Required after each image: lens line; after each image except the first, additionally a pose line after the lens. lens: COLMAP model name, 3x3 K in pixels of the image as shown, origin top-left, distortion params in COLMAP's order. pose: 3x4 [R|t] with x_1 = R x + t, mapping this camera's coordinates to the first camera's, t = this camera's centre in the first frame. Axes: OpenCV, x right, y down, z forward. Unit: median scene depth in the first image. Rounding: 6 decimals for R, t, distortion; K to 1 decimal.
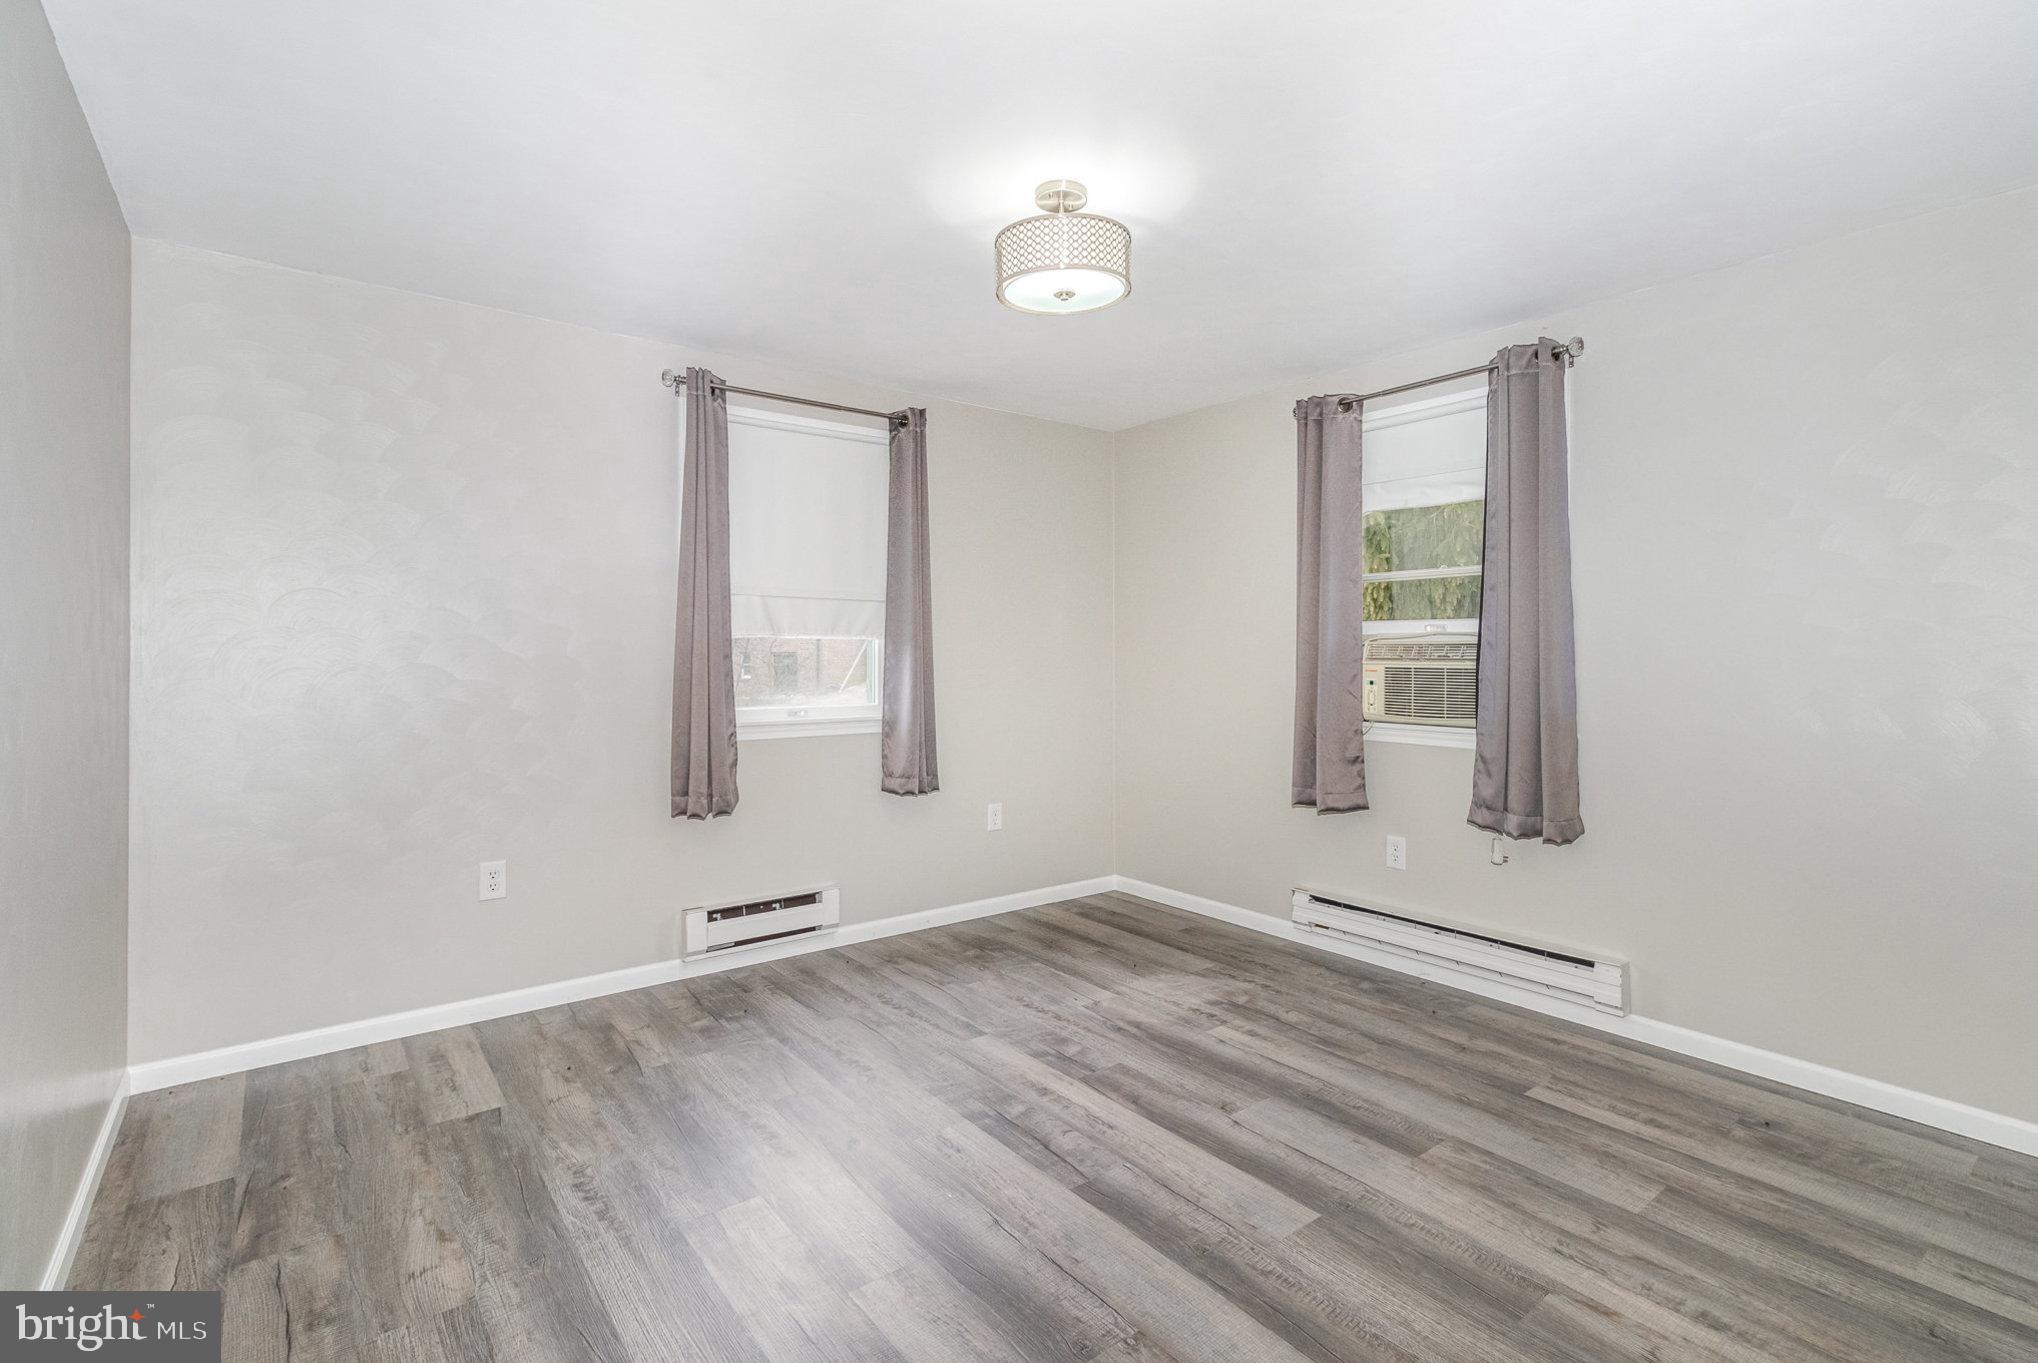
lens RADIAL K [[947.4, 0, 1037.8], [0, 947.4, 657.4], [0, 0, 1]] dist [0.002218, -0.000519]
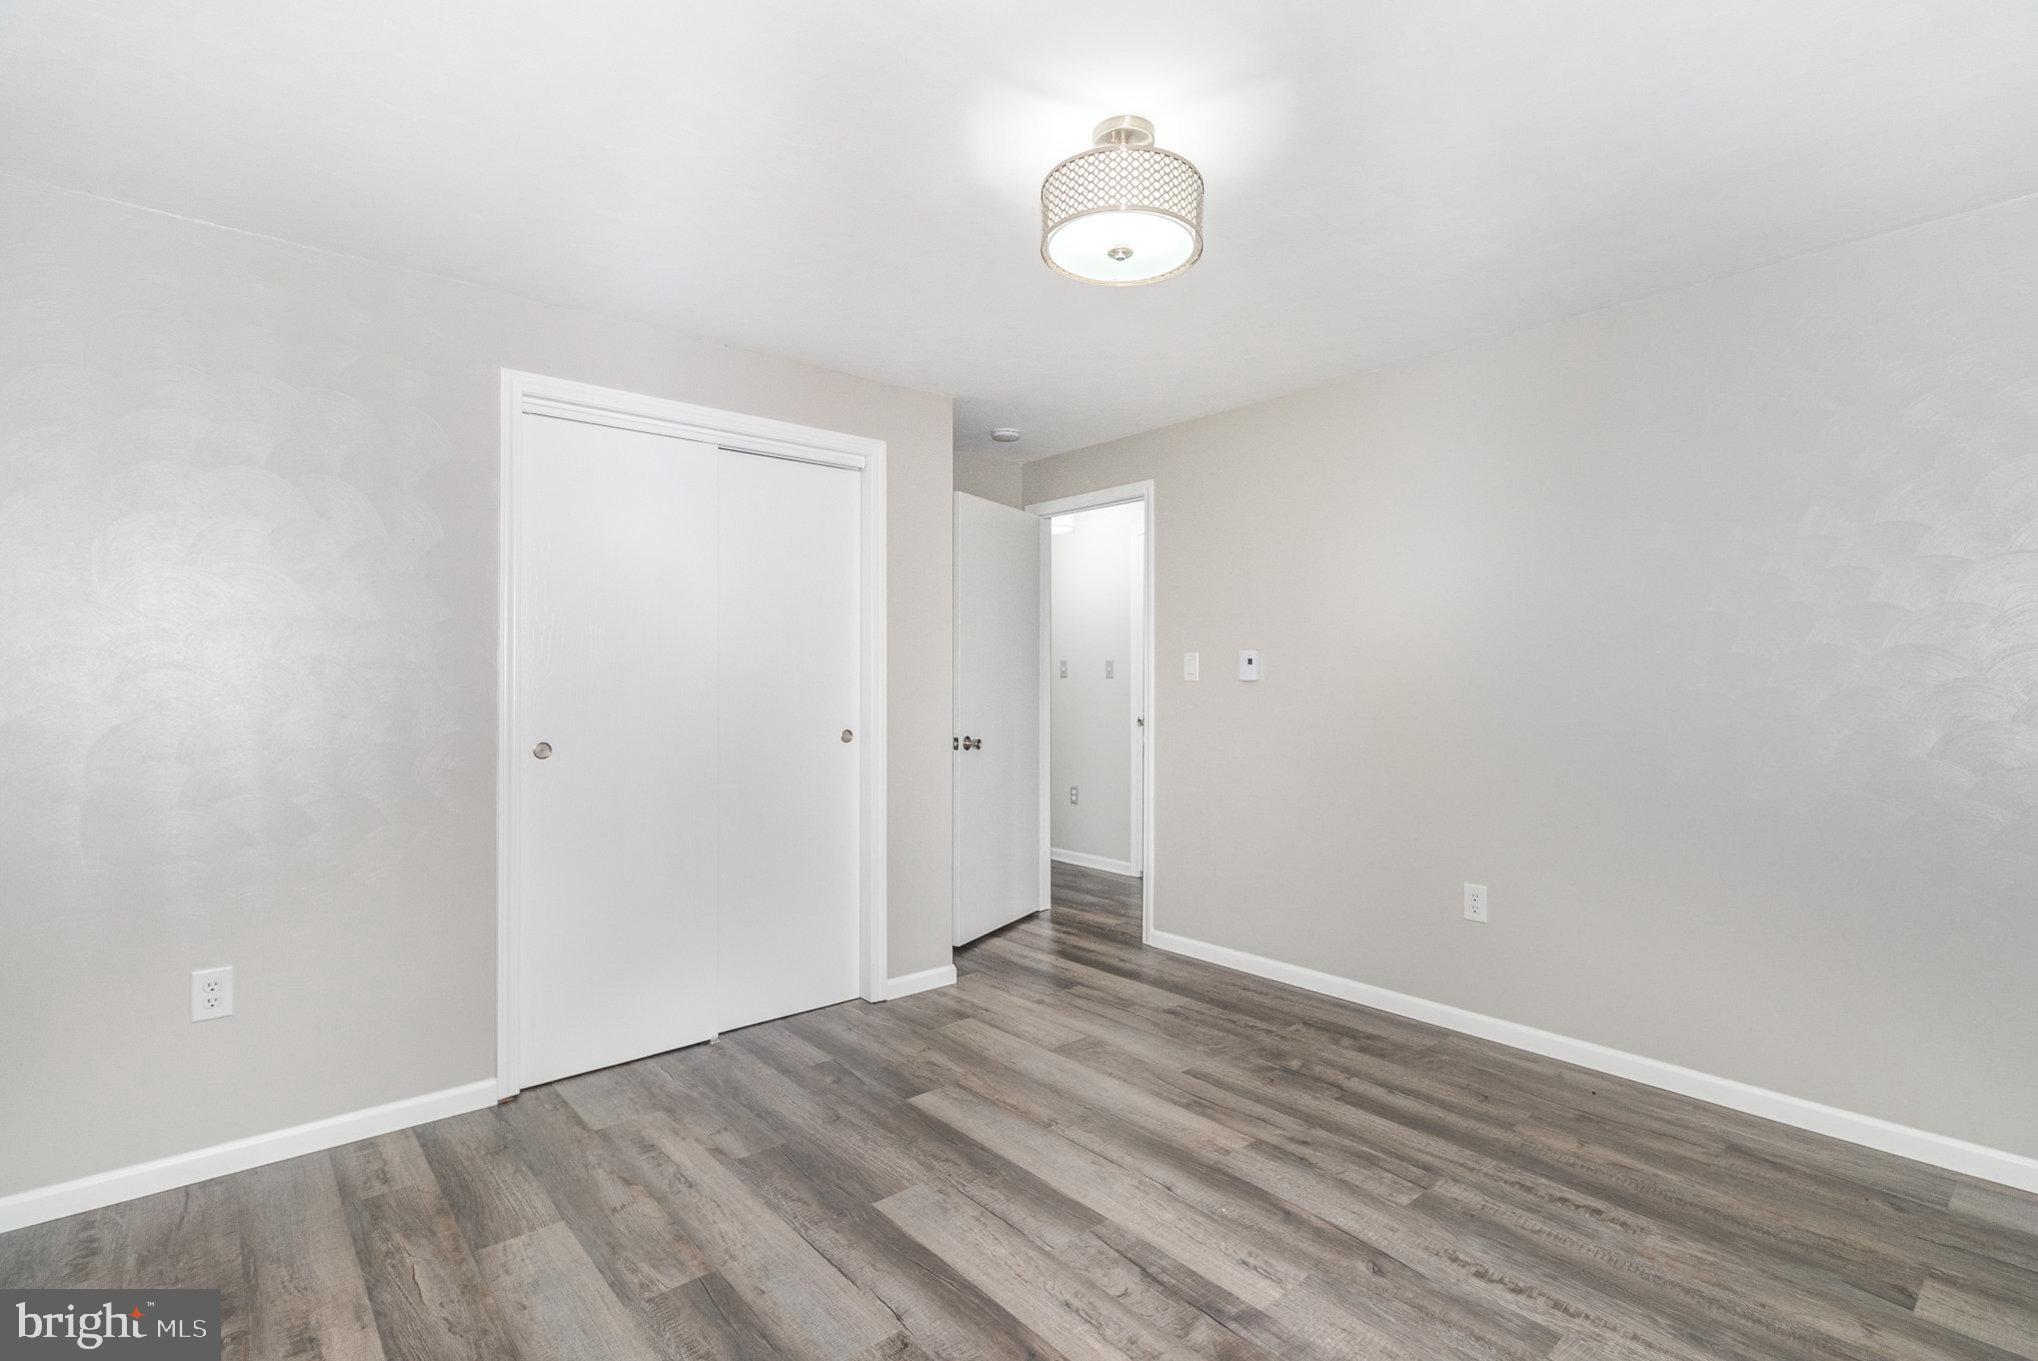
lens RADIAL K [[947.4, 0, 1037.8], [0, 947.4, 656.4], [0, 0, 1]] dist [0.002218, -0.000519]
pose [[-0.998710, 0.001648, -0.050756, 0.153174], [0.002273, 0.999922, -0.012244, -0.018434], [0.050732, -0.012344, -0.998636, 1.948691]]
